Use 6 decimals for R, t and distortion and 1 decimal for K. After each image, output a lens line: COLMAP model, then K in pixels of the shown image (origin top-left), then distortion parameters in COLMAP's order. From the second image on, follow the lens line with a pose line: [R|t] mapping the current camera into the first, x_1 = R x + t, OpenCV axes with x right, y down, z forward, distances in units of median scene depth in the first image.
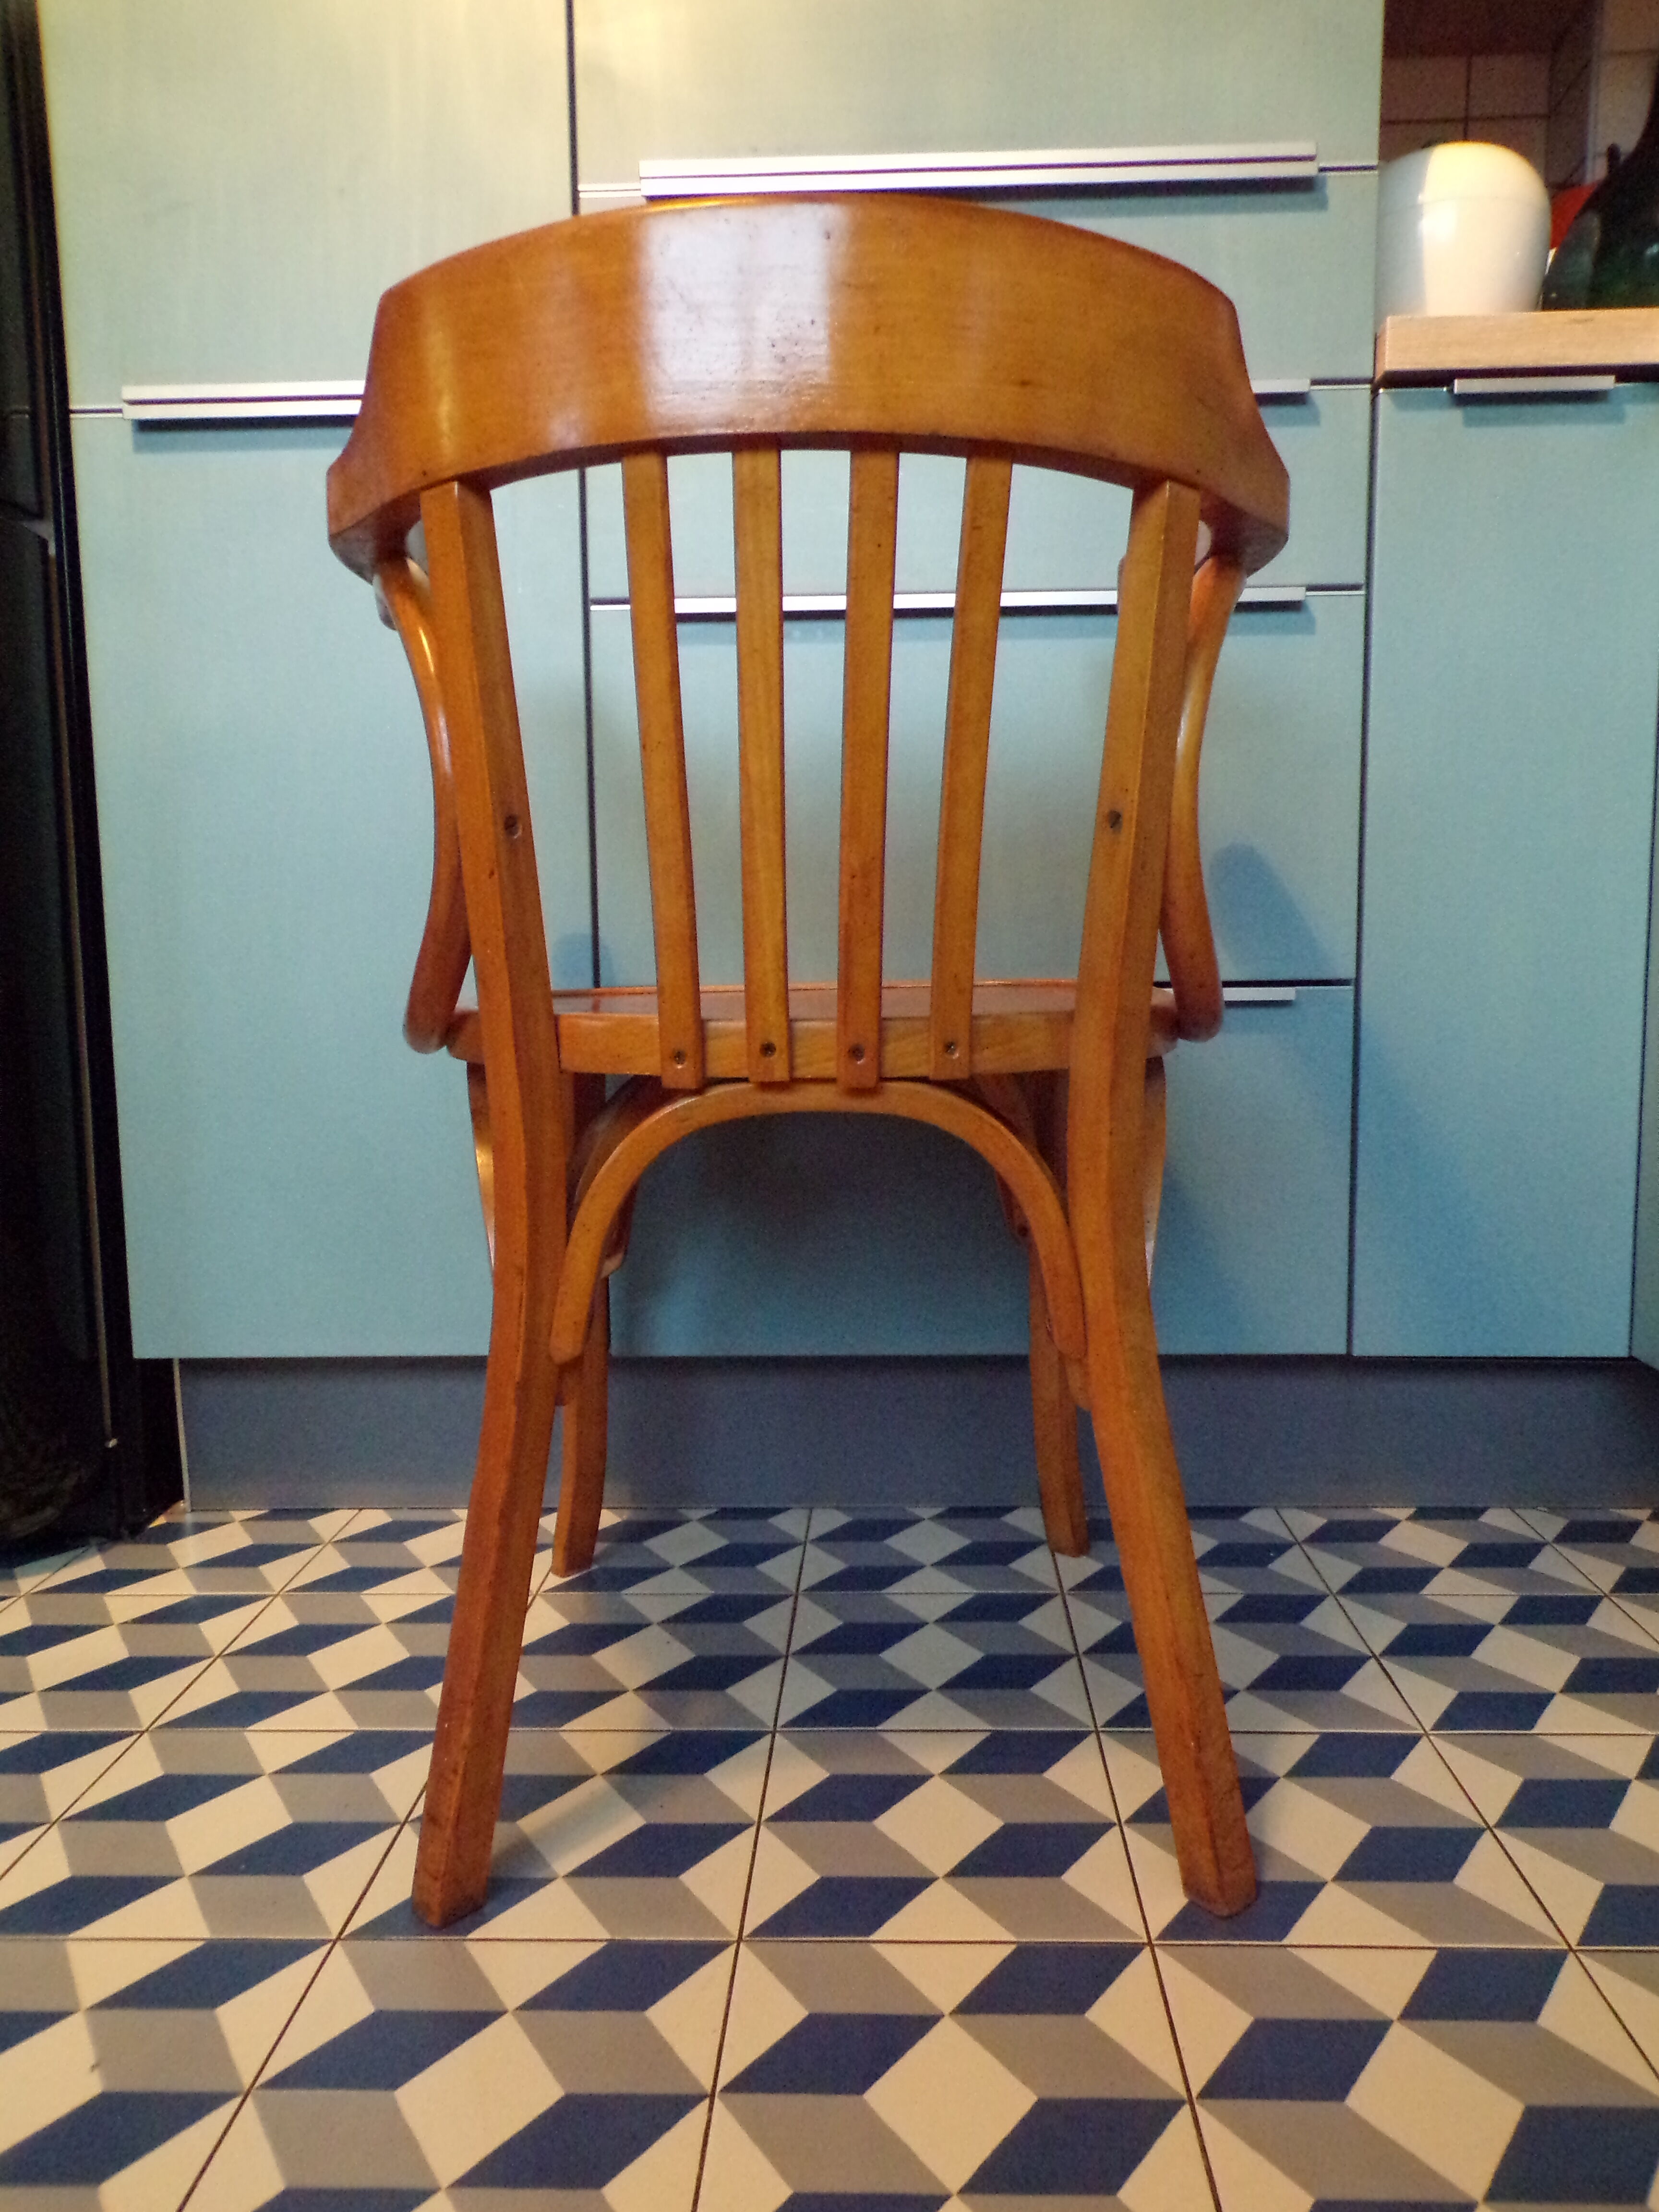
lens RADIAL K [[1483.4, 0, 835.6], [0, 1483.4, 1115.6], [0, 0, 1]] dist [-0.005365, 0.011306]
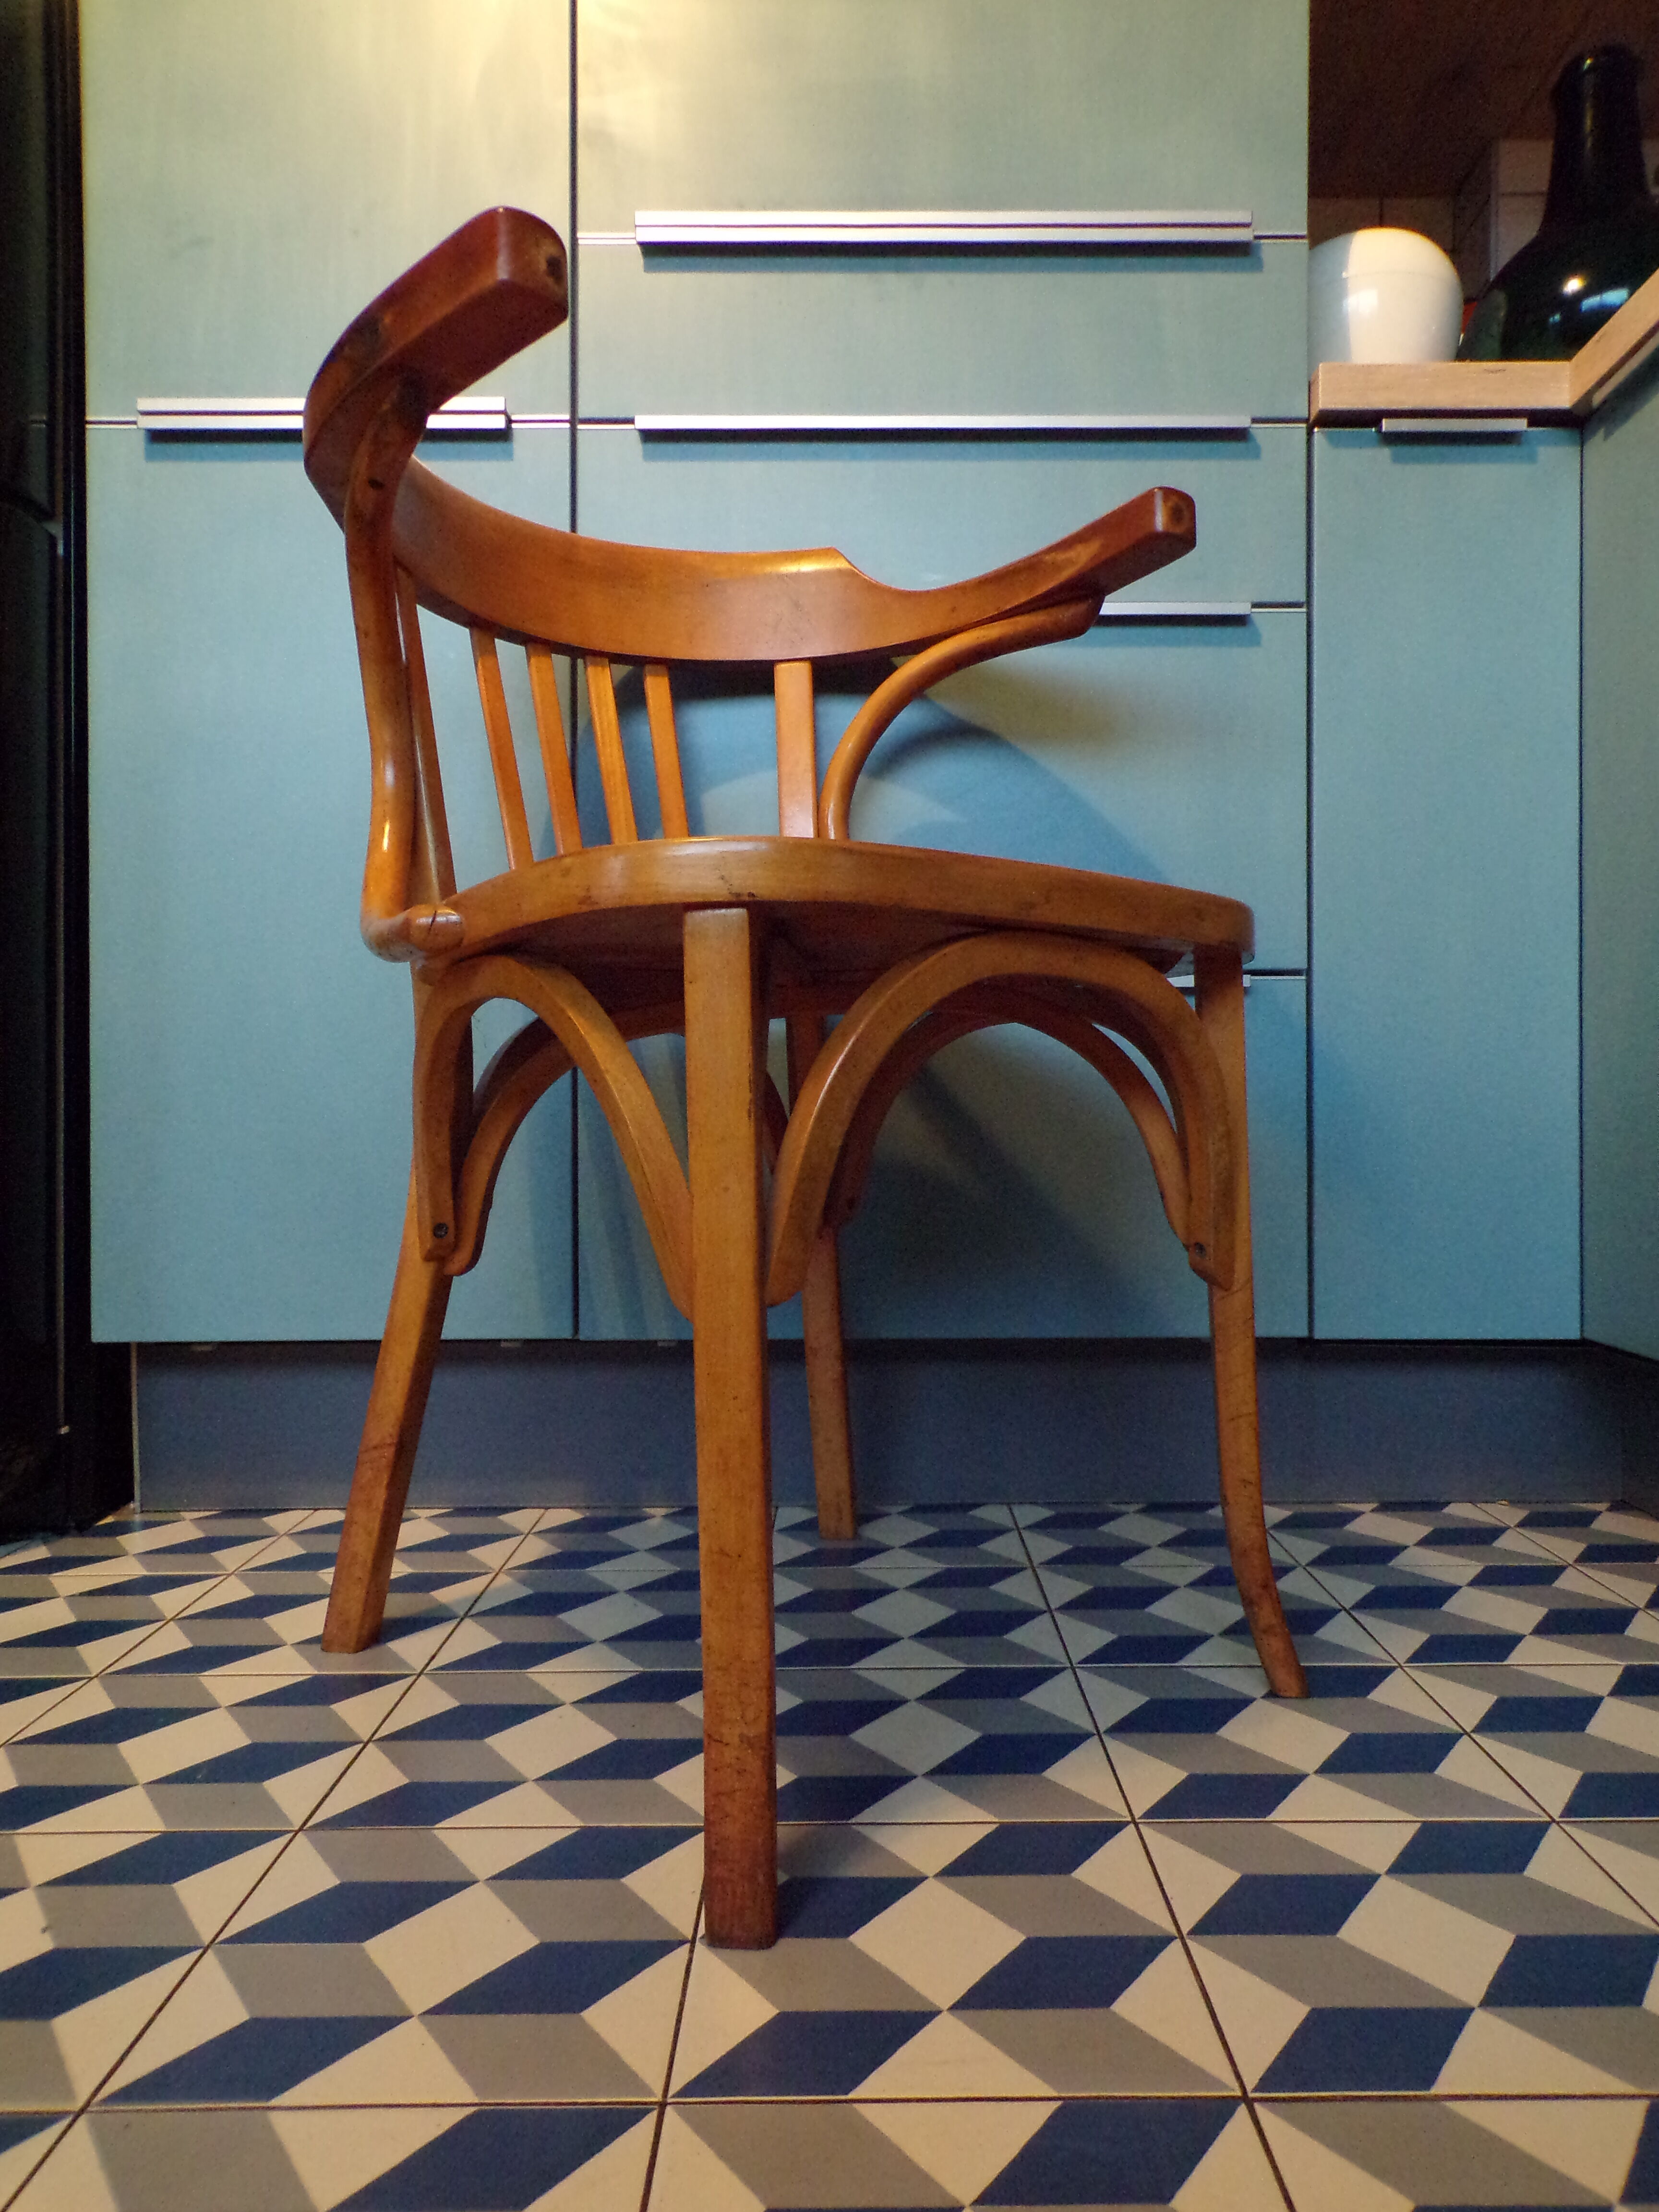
lens RADIAL K [[1483.4, 0, 838.9], [0, 1483.4, 1115.1], [0, 0, 1]] dist [-0.005365, 0.011306]
pose [[0.999307, 0.009568, 0.035984, -0.016027], [-0.005715, 0.994381, -0.105706, 0.129611], [-0.036794, 0.105427, 0.993746, -0.014878]]
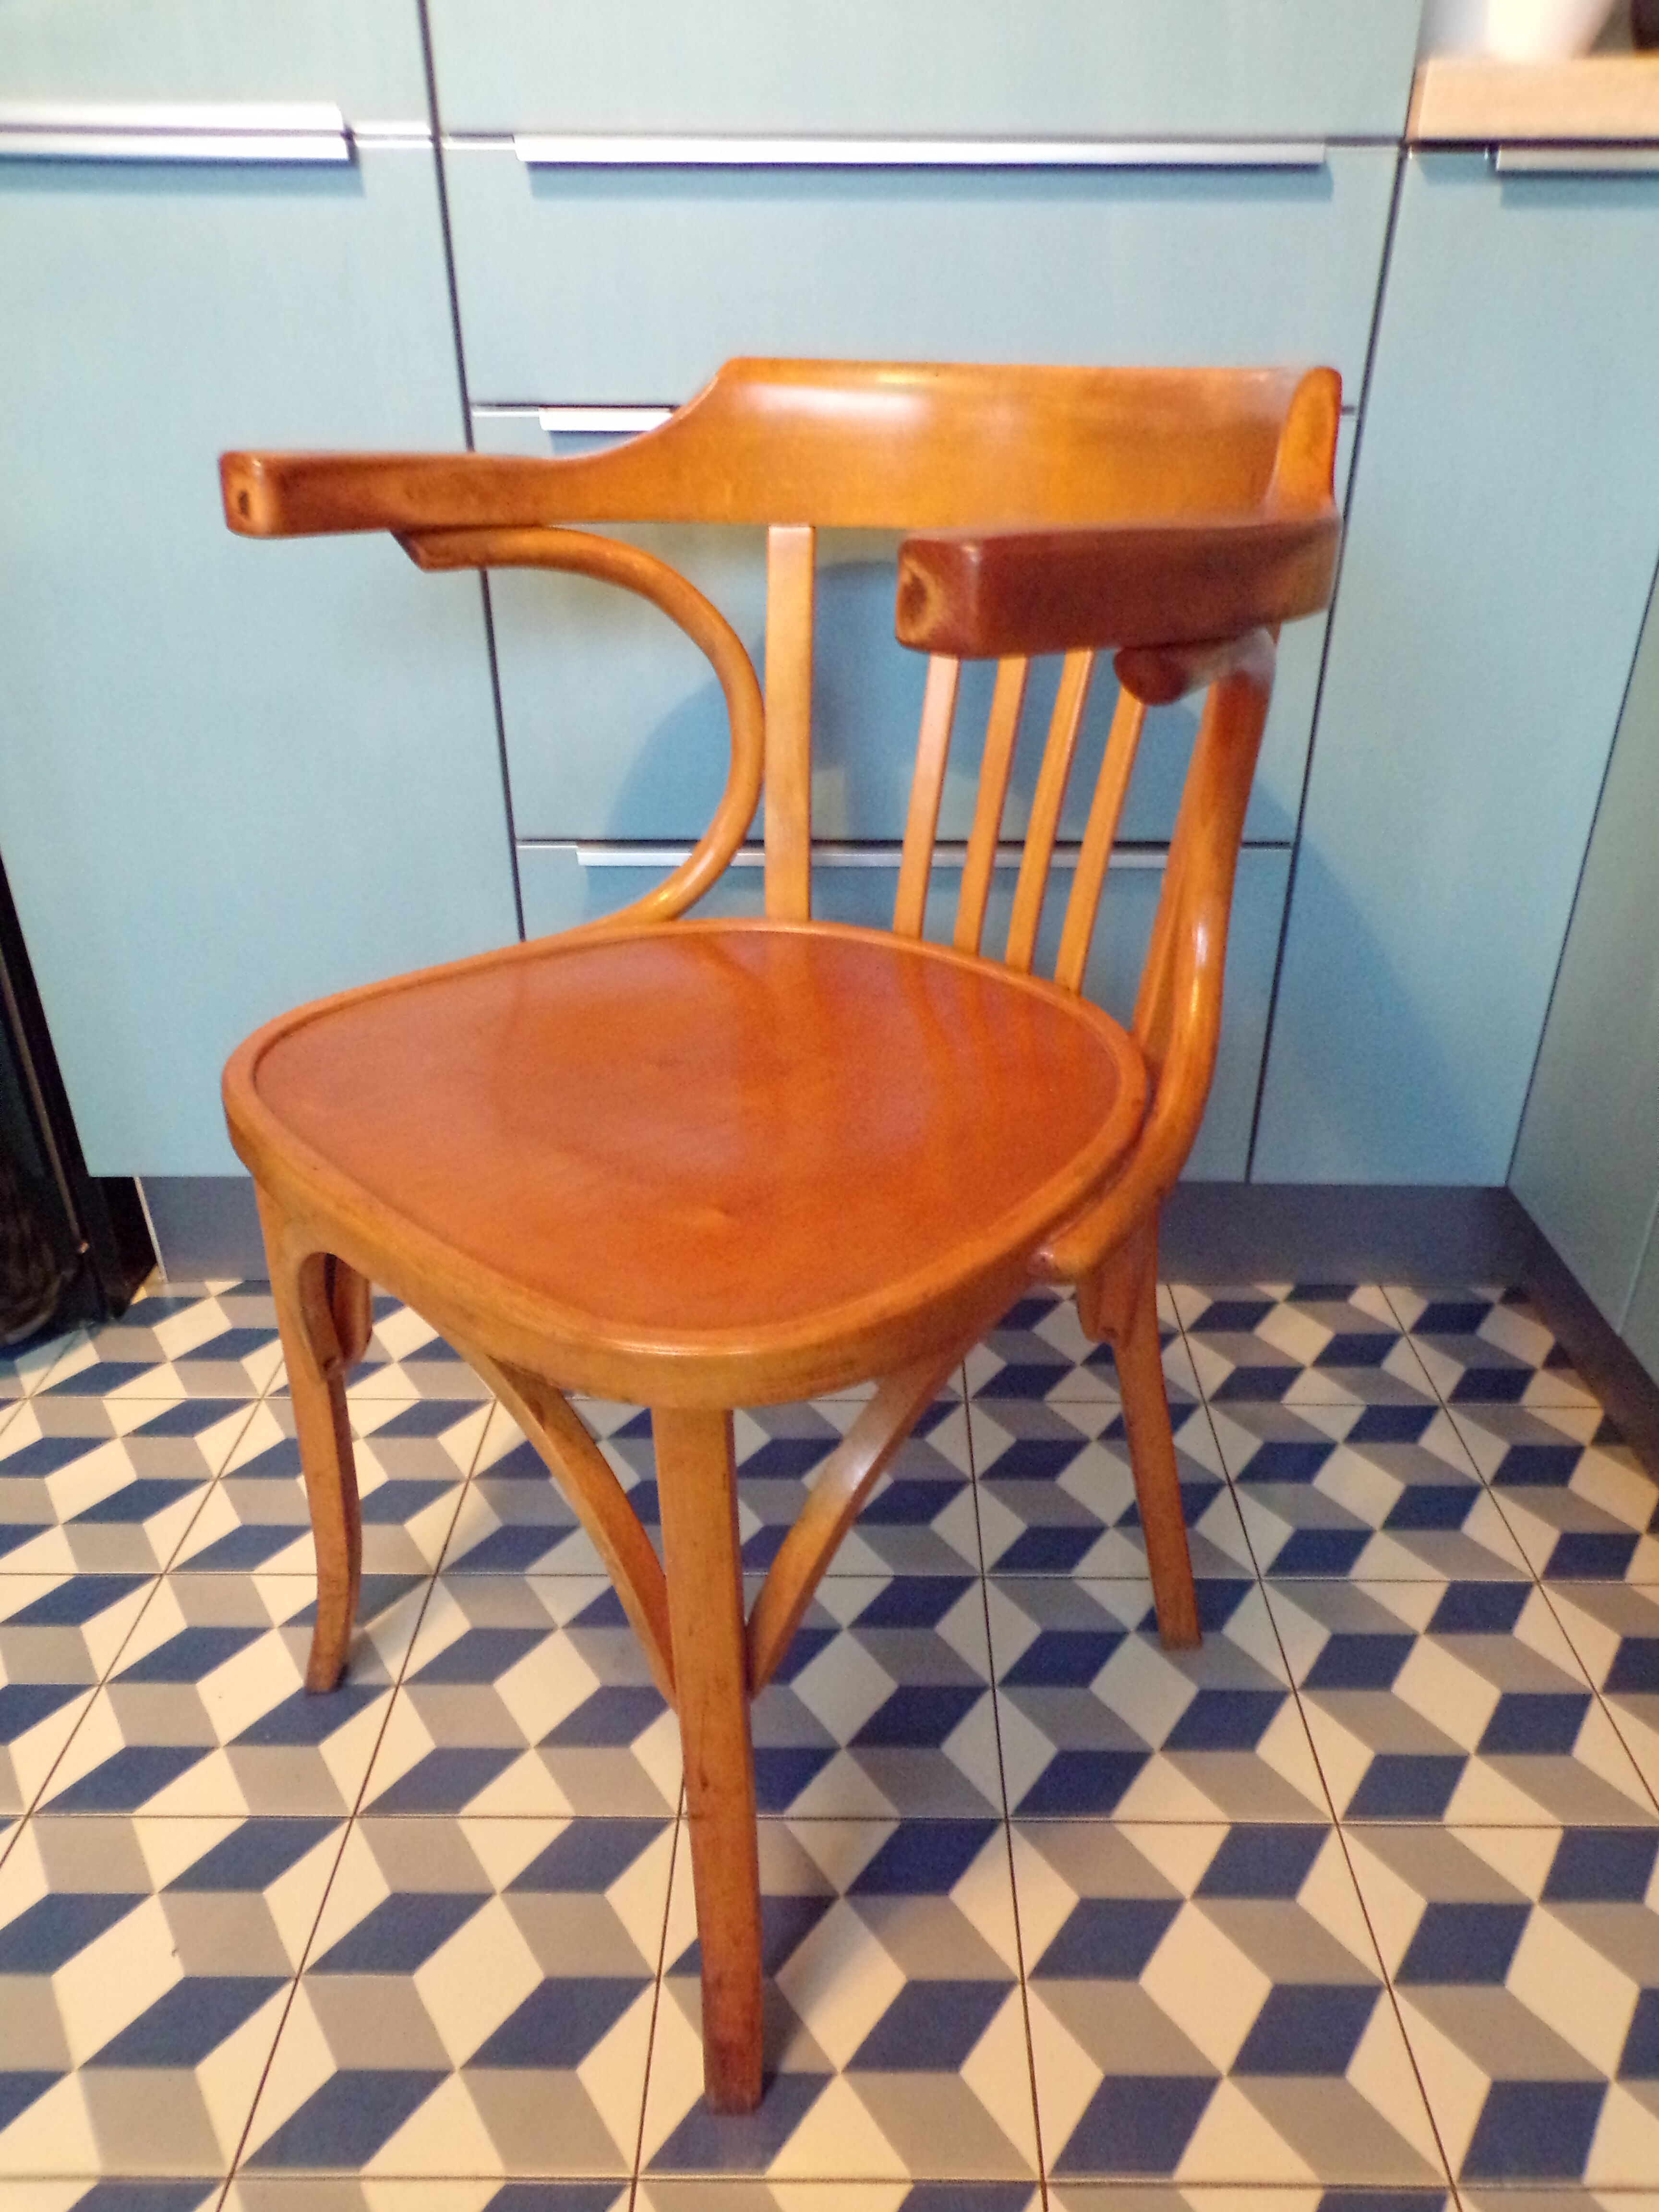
lens RADIAL K [[1483.4, 0, 833.2], [0, 1483.4, 1110.4], [0, 0, 1]] dist [-0.005365, 0.011306]
pose [[0.999569, -0.003335, 0.029177, 0.020025], [-0.007780, 0.927951, 0.372621, -0.305242], [-0.028317, -0.372687, 0.927525, 0.041229]]
